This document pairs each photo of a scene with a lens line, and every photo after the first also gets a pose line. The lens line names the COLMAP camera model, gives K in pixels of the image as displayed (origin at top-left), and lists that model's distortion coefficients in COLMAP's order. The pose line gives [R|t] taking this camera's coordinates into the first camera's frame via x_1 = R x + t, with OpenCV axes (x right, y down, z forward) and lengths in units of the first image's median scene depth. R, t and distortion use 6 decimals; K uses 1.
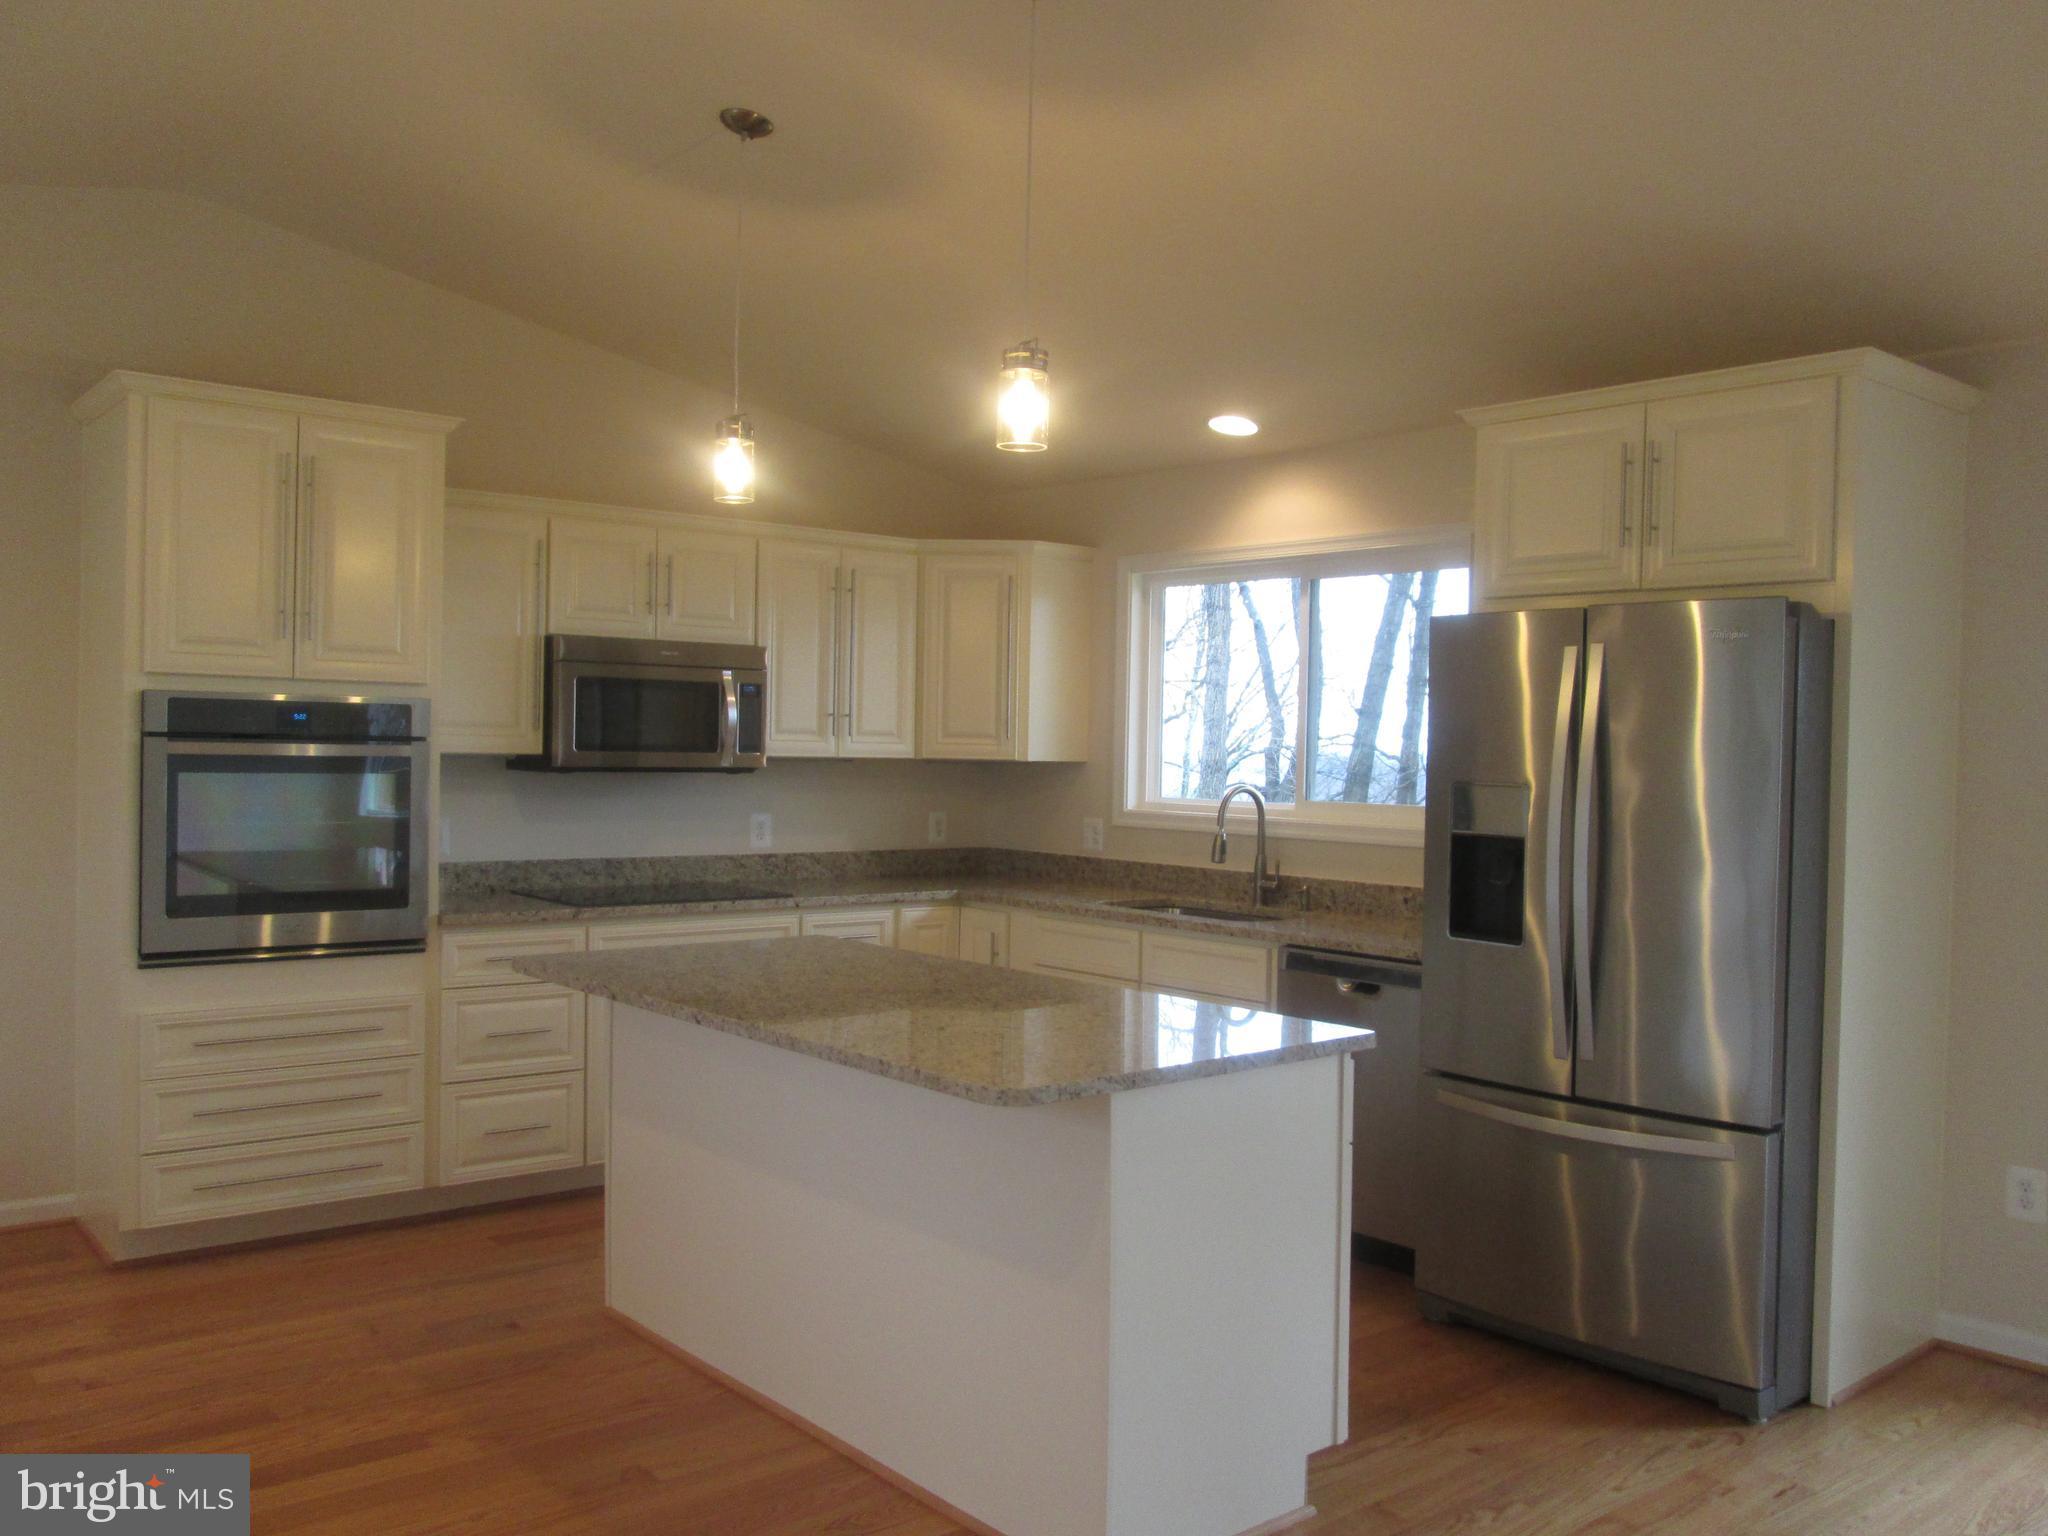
lens RADIAL K [[1710.8, 0, 1024.0], [0, 1710.8, 768.0], [0, 0, 1]] dist [-0.021850, -0.005823]
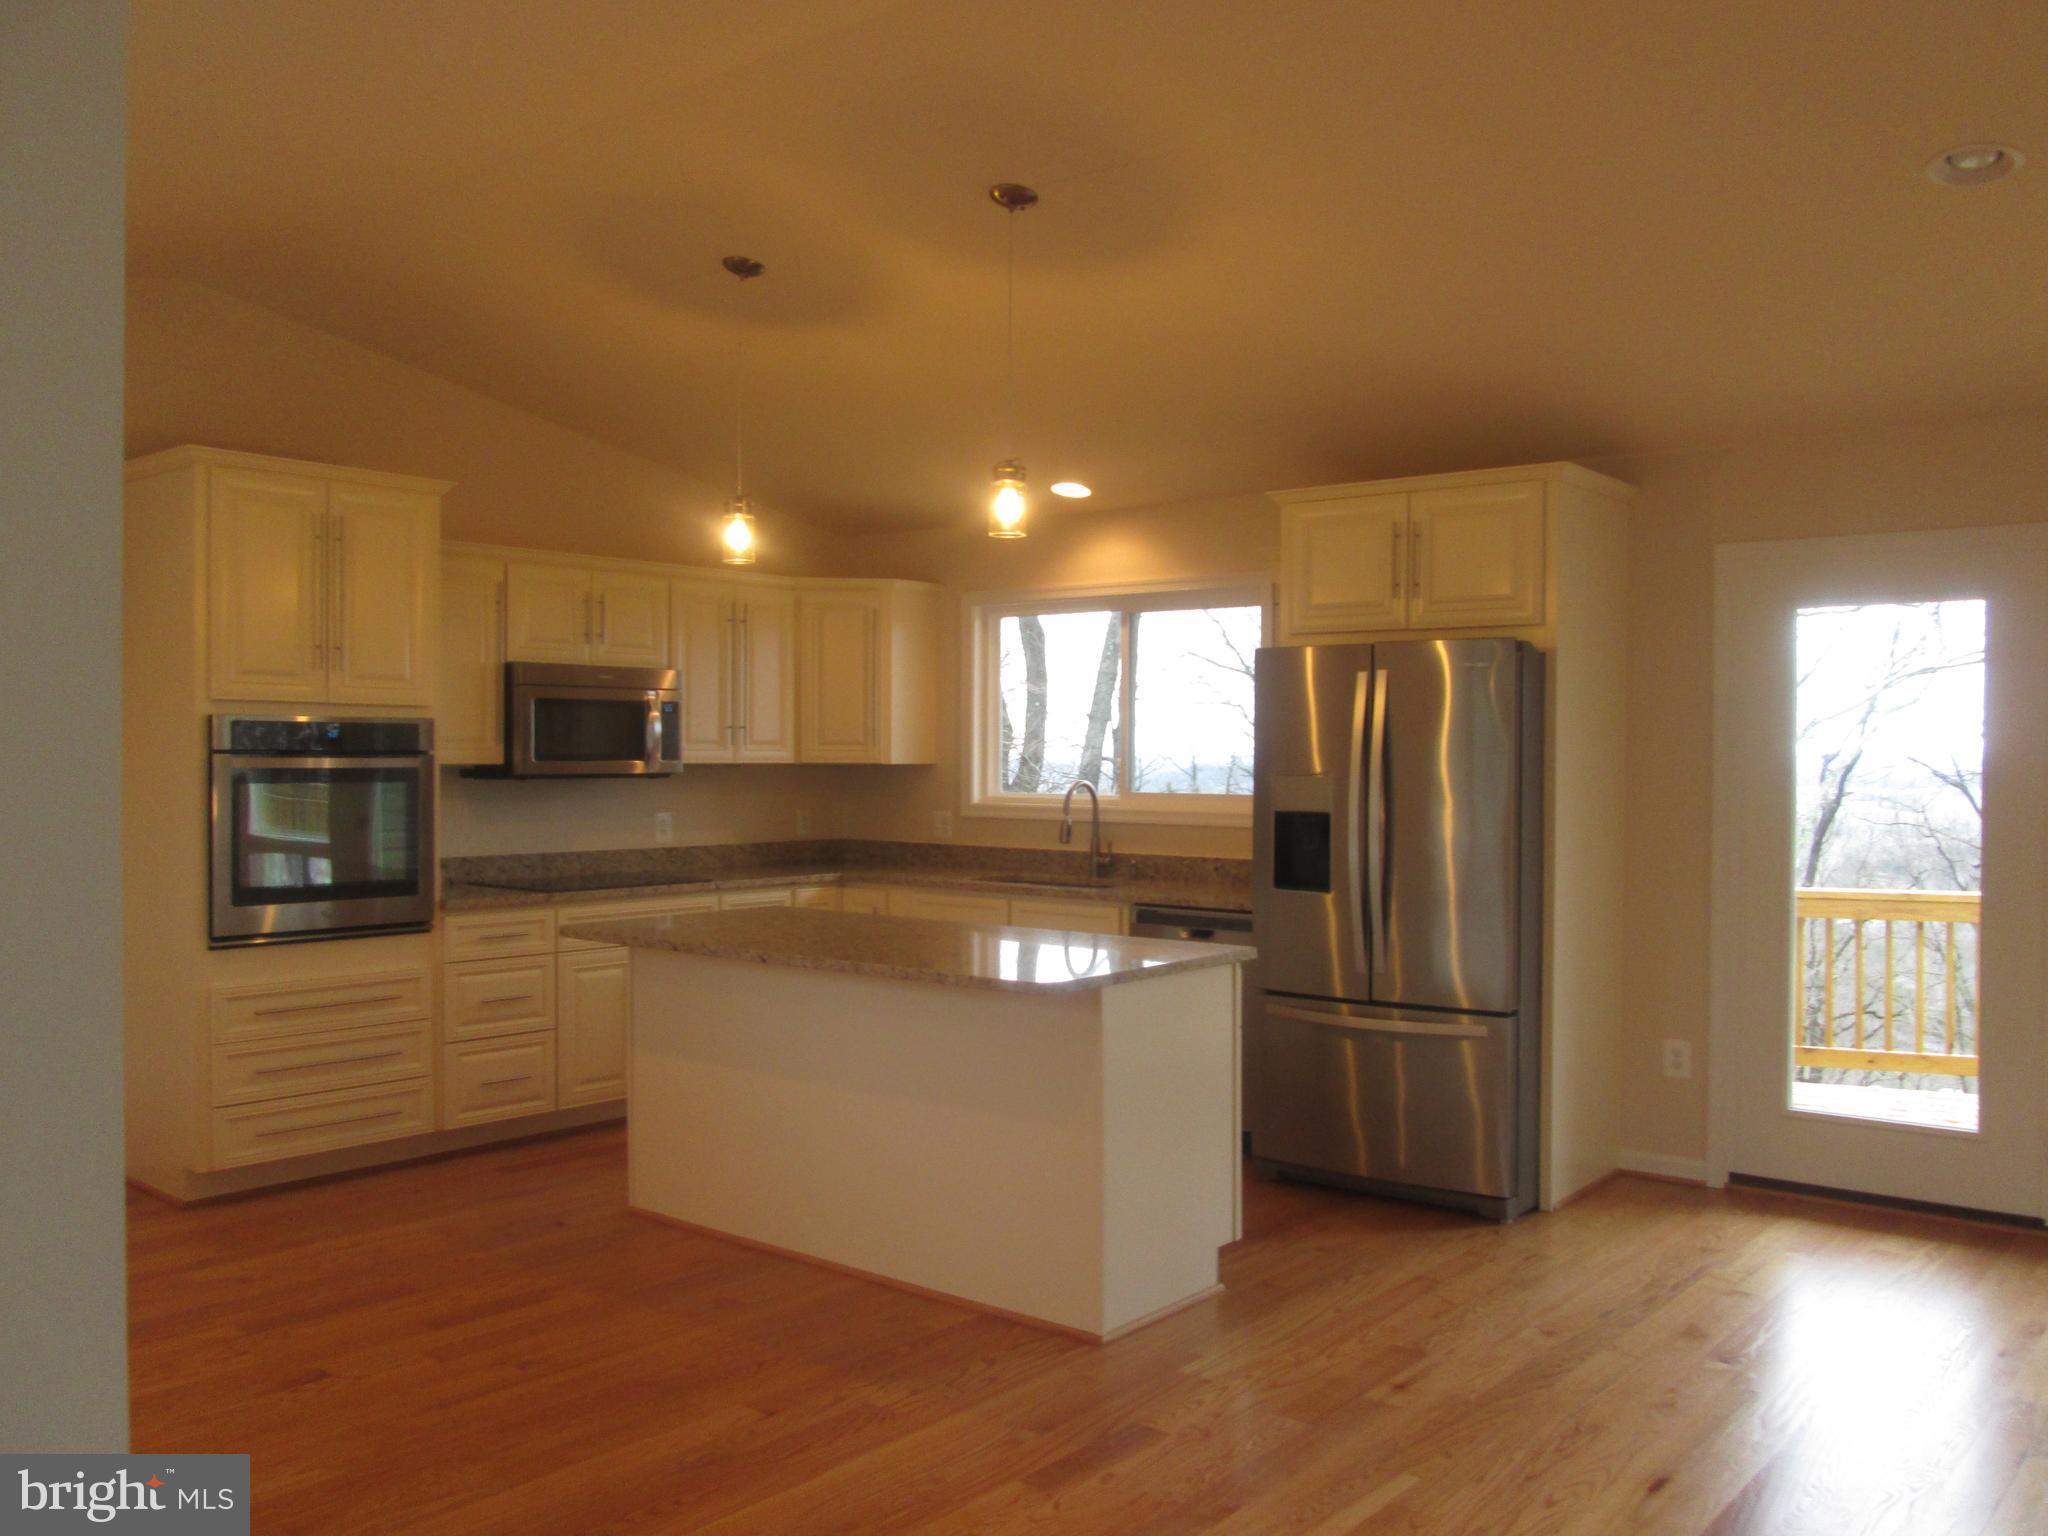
lens RADIAL K [[1710.8, 0, 1024.0], [0, 1710.8, 768.0], [0, 0, 1]] dist [-0.021850, -0.005823]
pose [[0.983438, -0.016425, 0.180498, -0.156218], [0.016898, 0.999857, -0.001081, 0.001976], [-0.180454, 0.004113, 0.983575, -0.238698]]
